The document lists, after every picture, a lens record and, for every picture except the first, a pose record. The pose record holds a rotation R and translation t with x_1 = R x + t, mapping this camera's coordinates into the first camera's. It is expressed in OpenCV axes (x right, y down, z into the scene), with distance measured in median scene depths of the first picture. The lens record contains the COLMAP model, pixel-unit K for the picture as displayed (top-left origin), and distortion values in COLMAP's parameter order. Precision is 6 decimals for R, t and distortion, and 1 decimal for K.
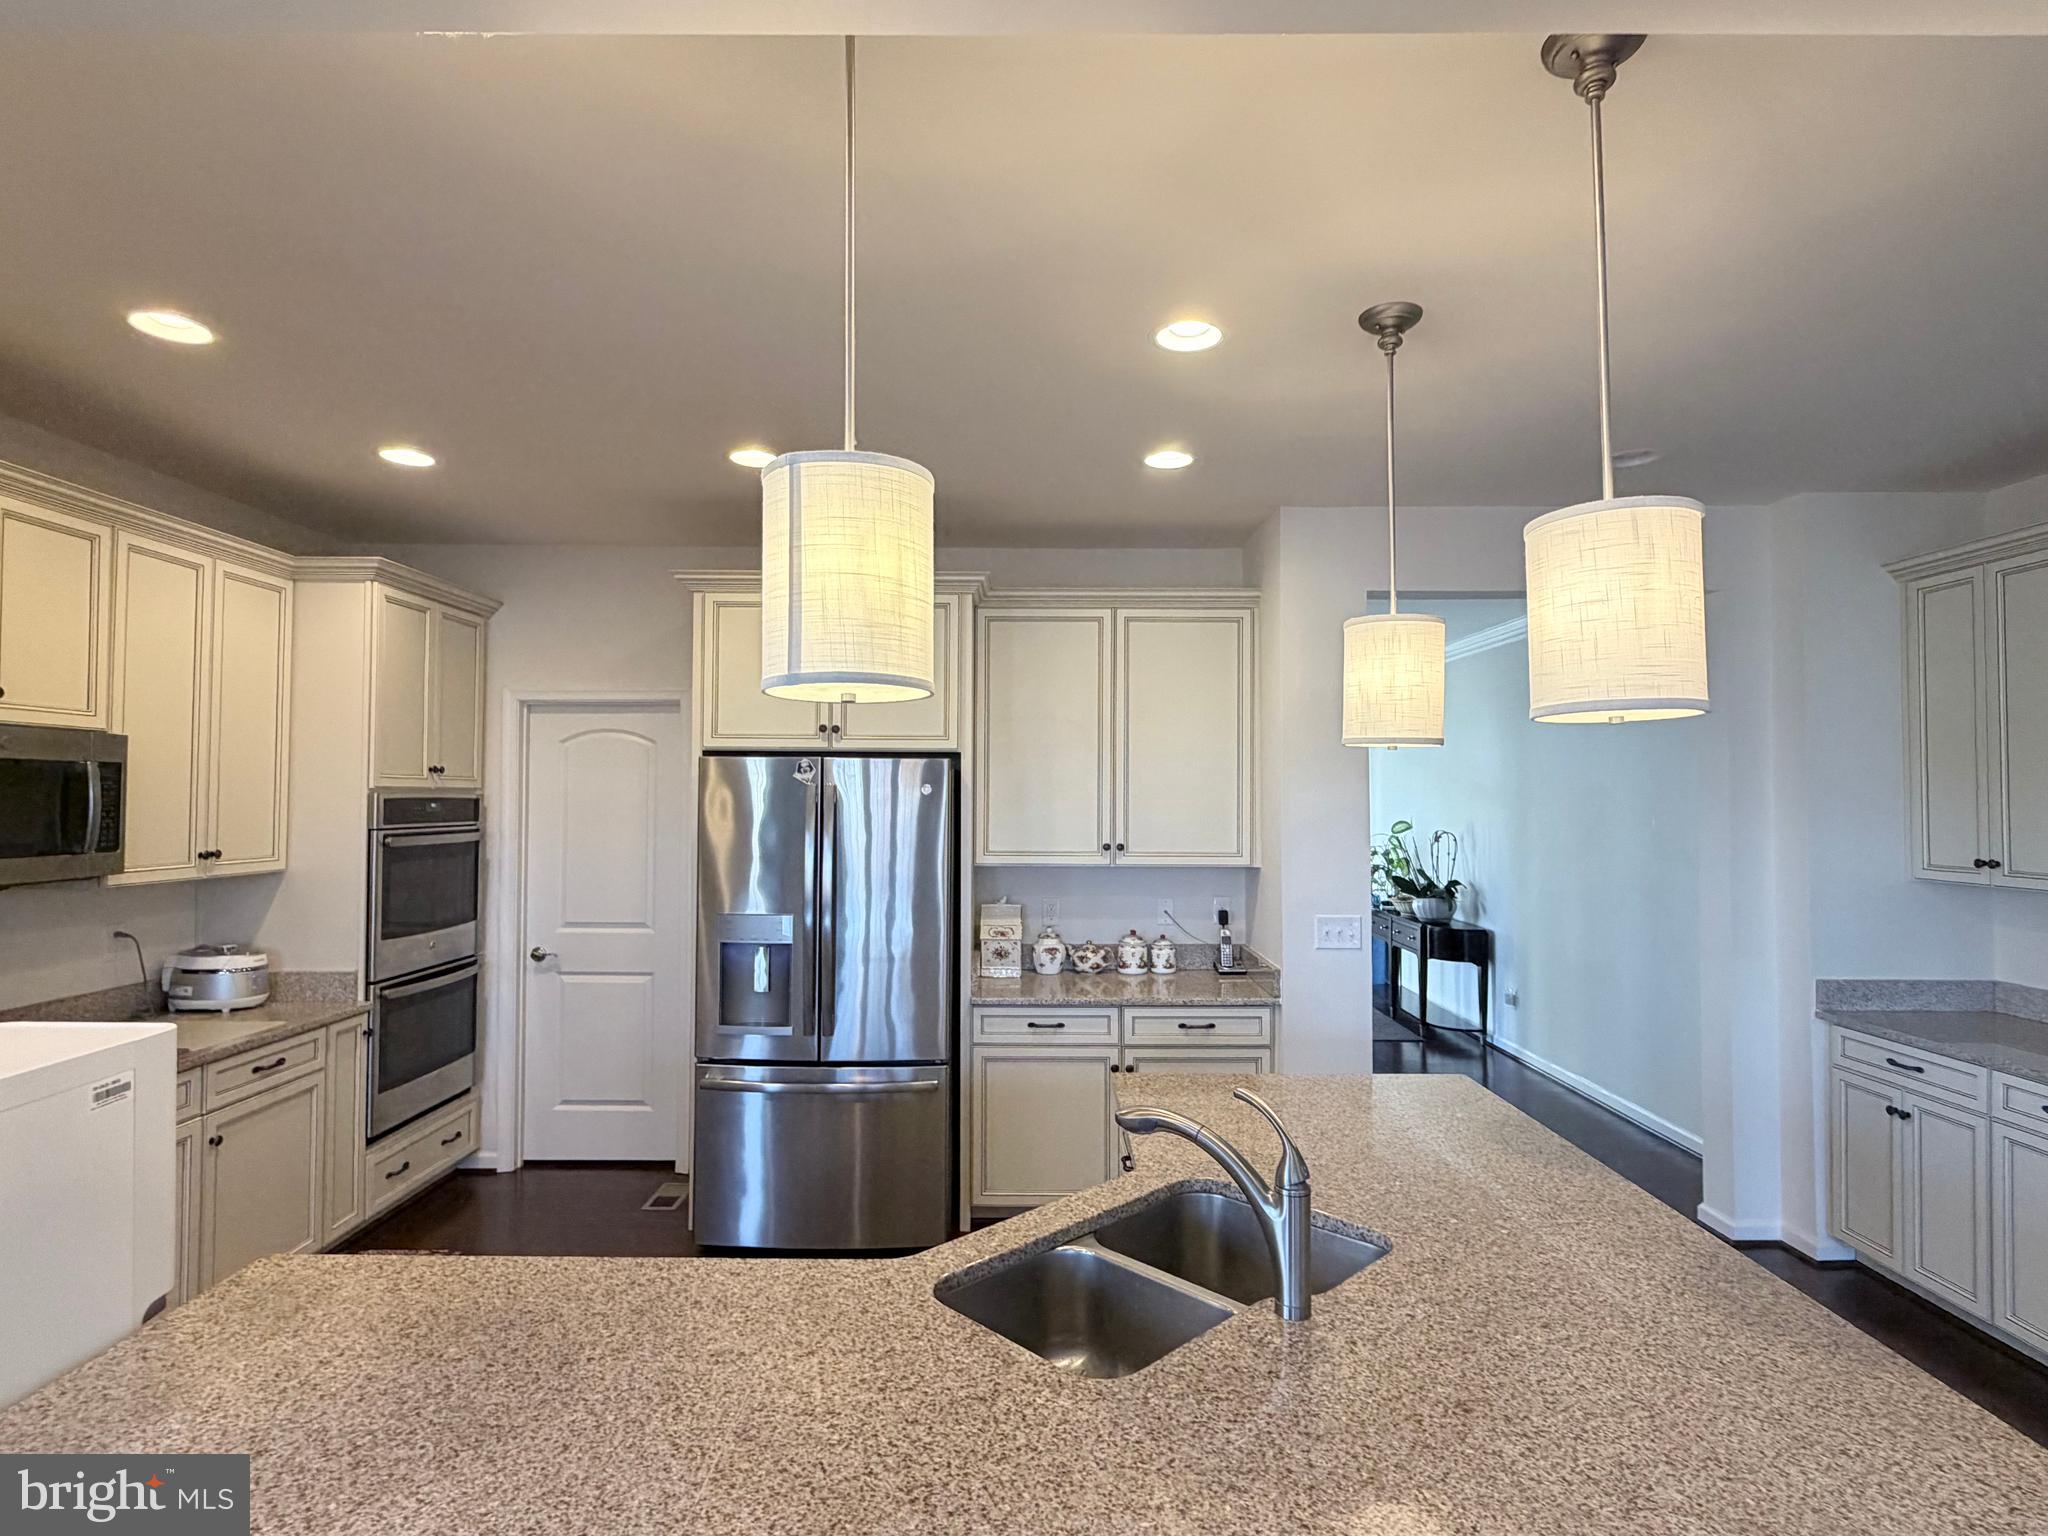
lens RADIAL K [[1058.5, 0, 1024.0], [0, 1058.5, 768.0], [0, 0, 1]] dist [0.001623, -0.000085]
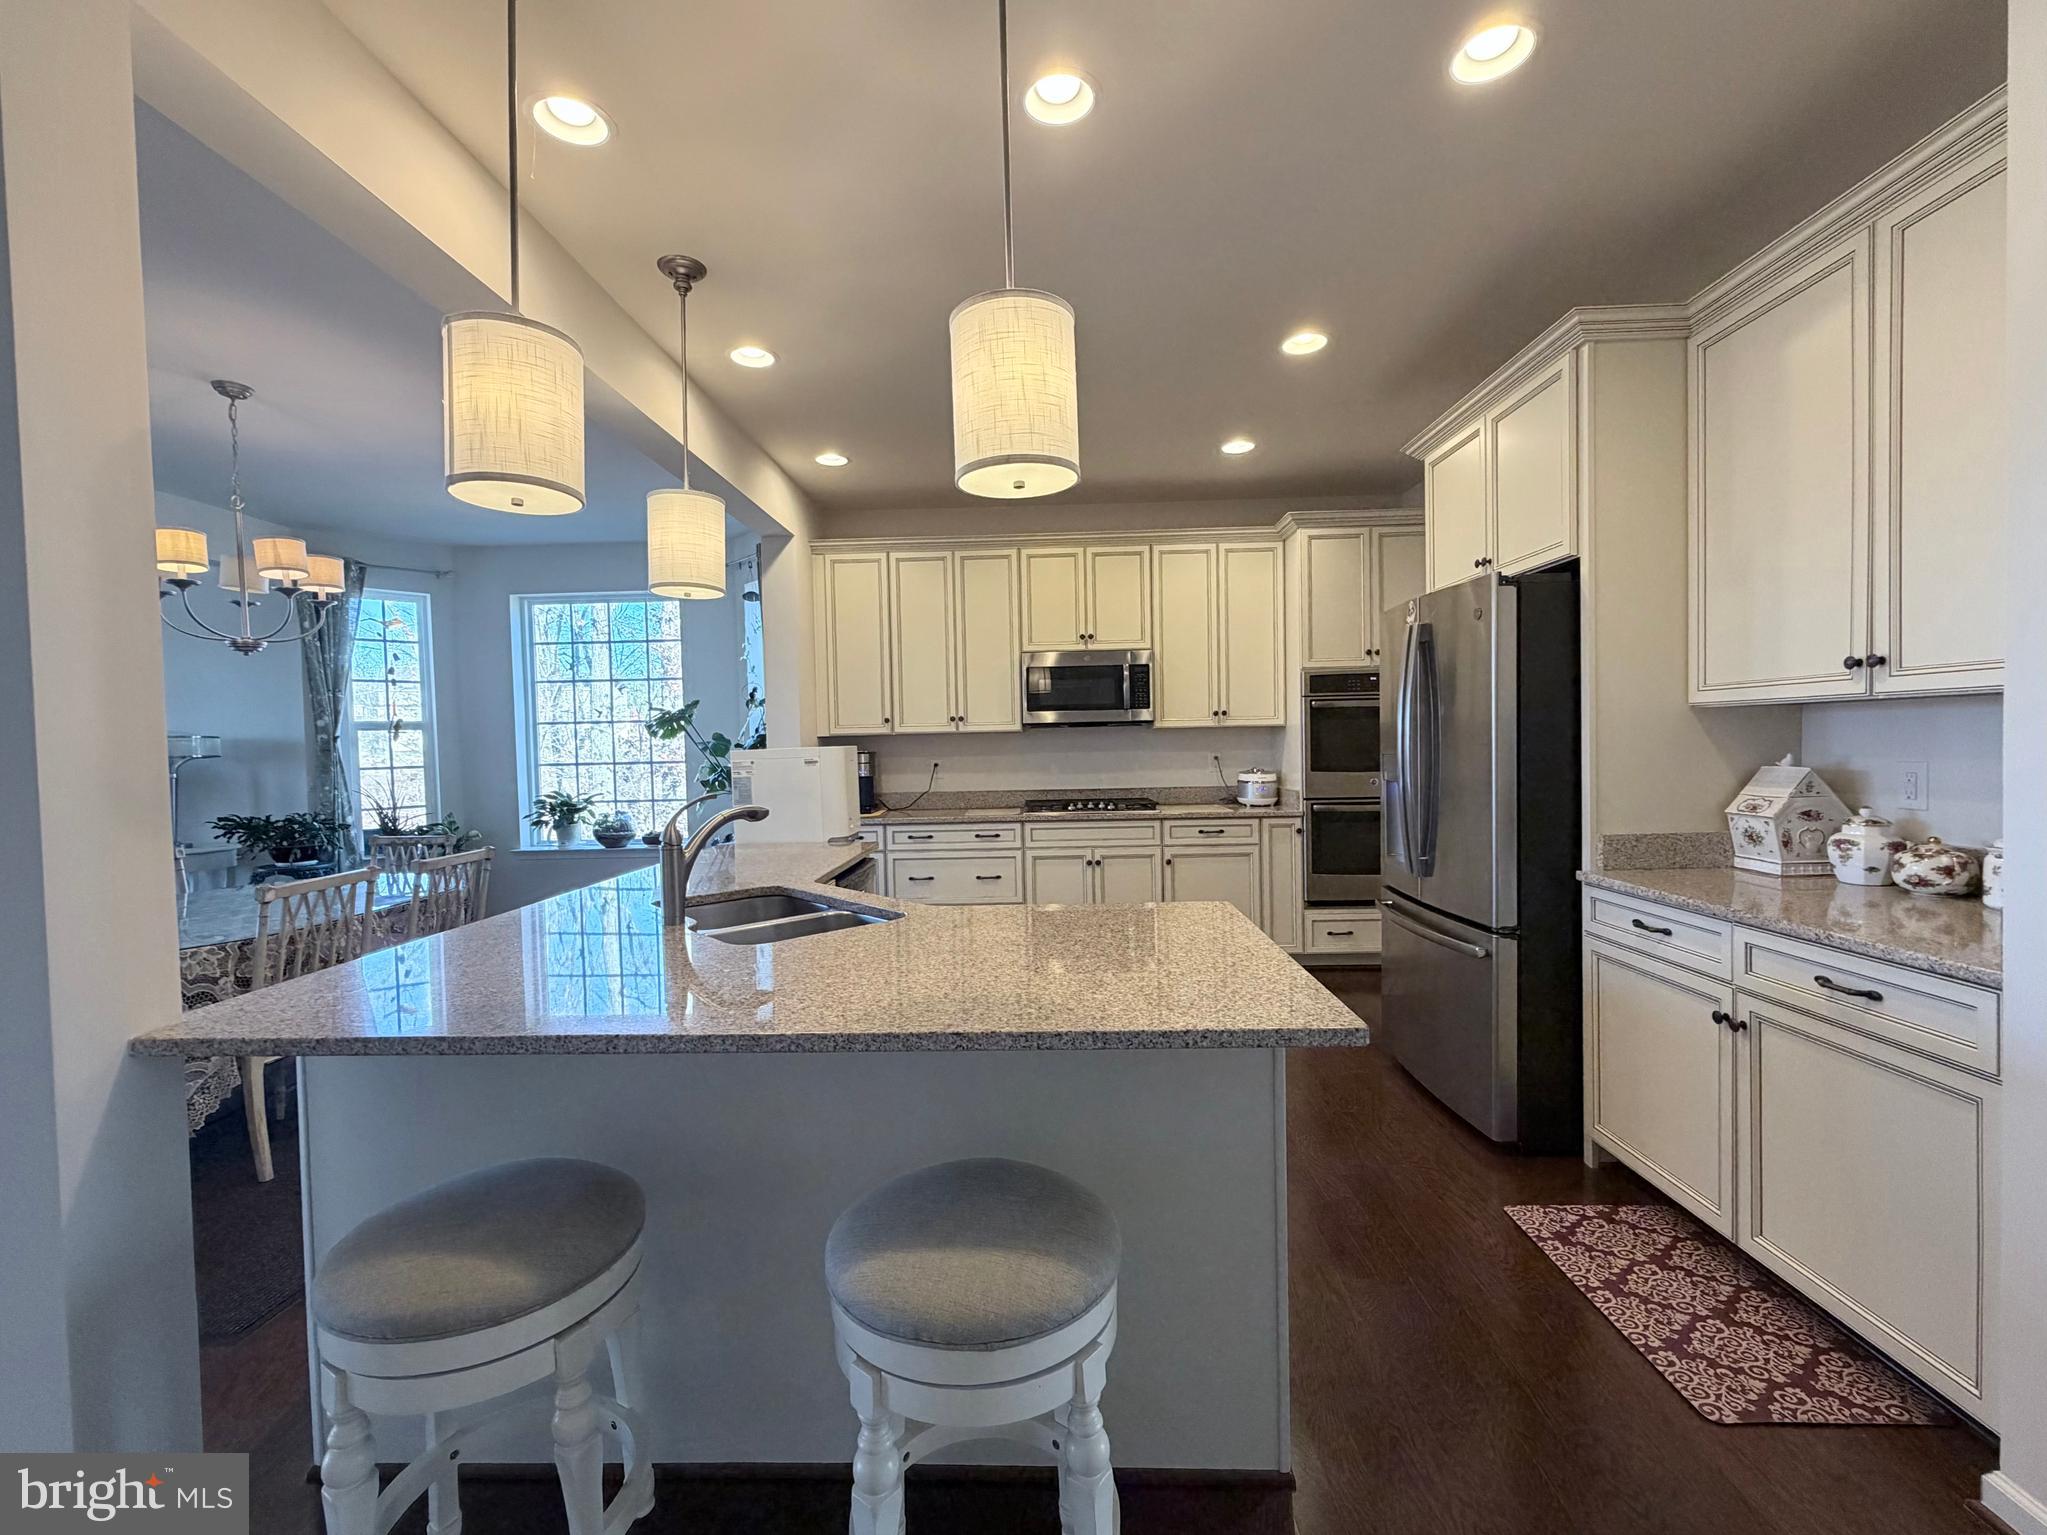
lens RADIAL K [[871.5, 0, 1018.8], [0, 871.5, 767.5], [0, 0, 1]] dist [0.001604, -0.000148]
pose [[-0.031803, 0.025472, -0.999170, 0.538370], [0.048705, 0.998527, 0.023905, 0.093827], [0.998307, -0.047904, -0.032997, 0.546466]]
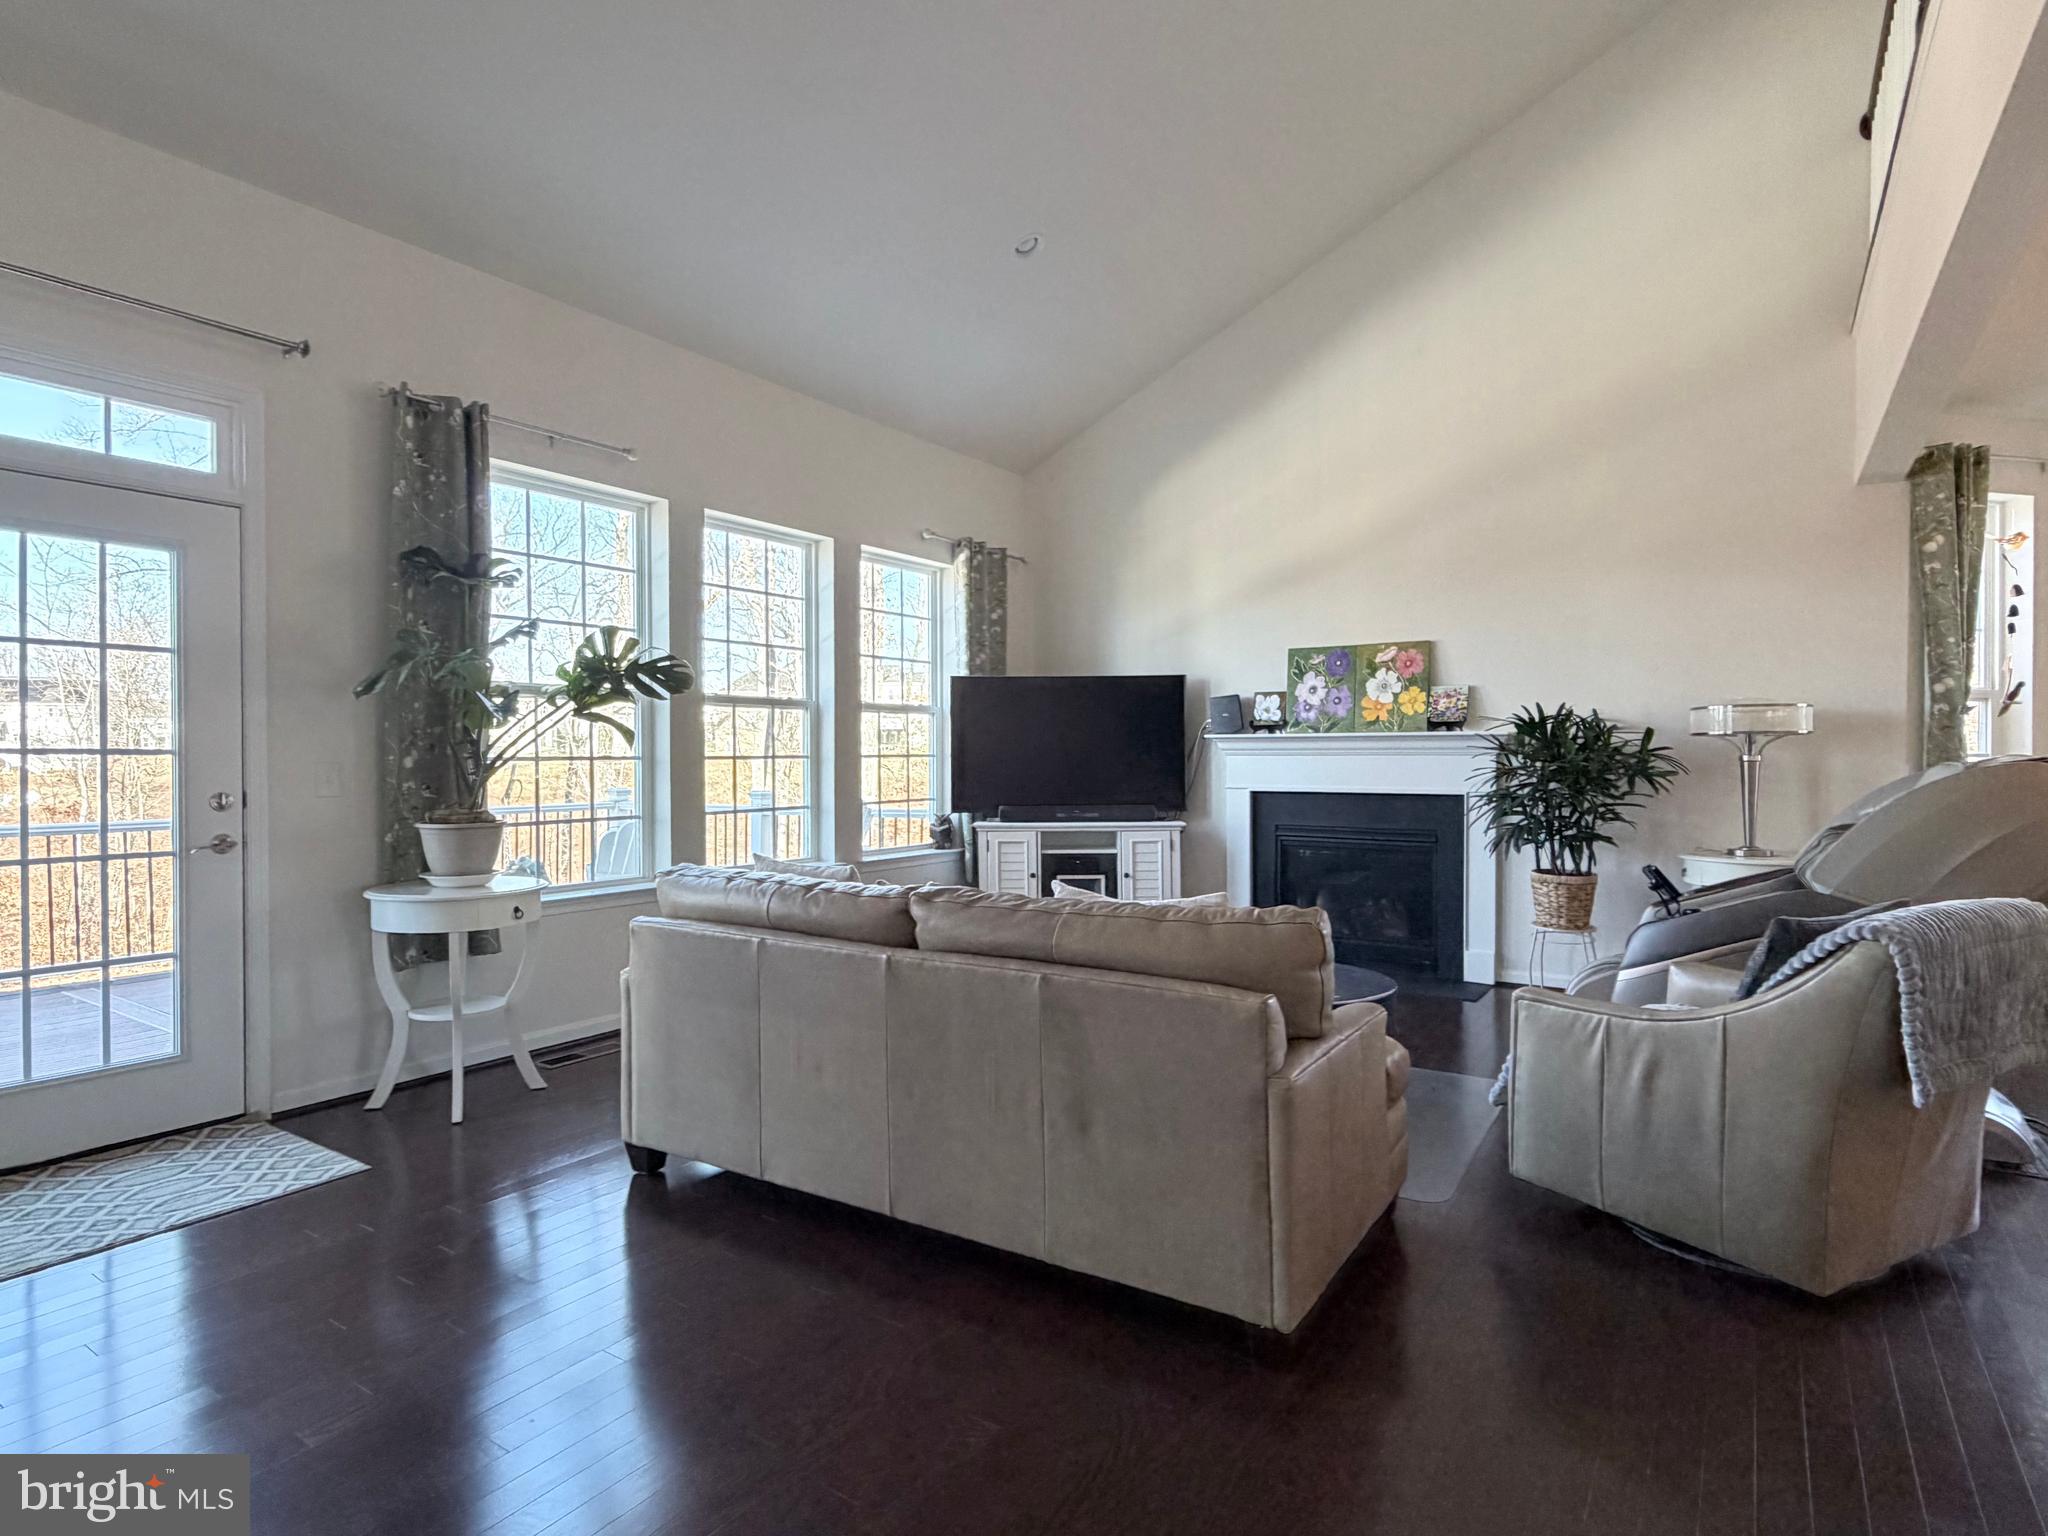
lens RADIAL K [[1089.1, 0, 1019.1], [0, 1089.1, 772.4], [0, 0, 1]] dist [-0.001647, 0.000351]
pose [[-0.559064, 0.010190, -0.829062, 0.726803], [0.021452, 0.999768, -0.002178, 0.078273], [0.828847, -0.019003, -0.559153, -0.631755]]
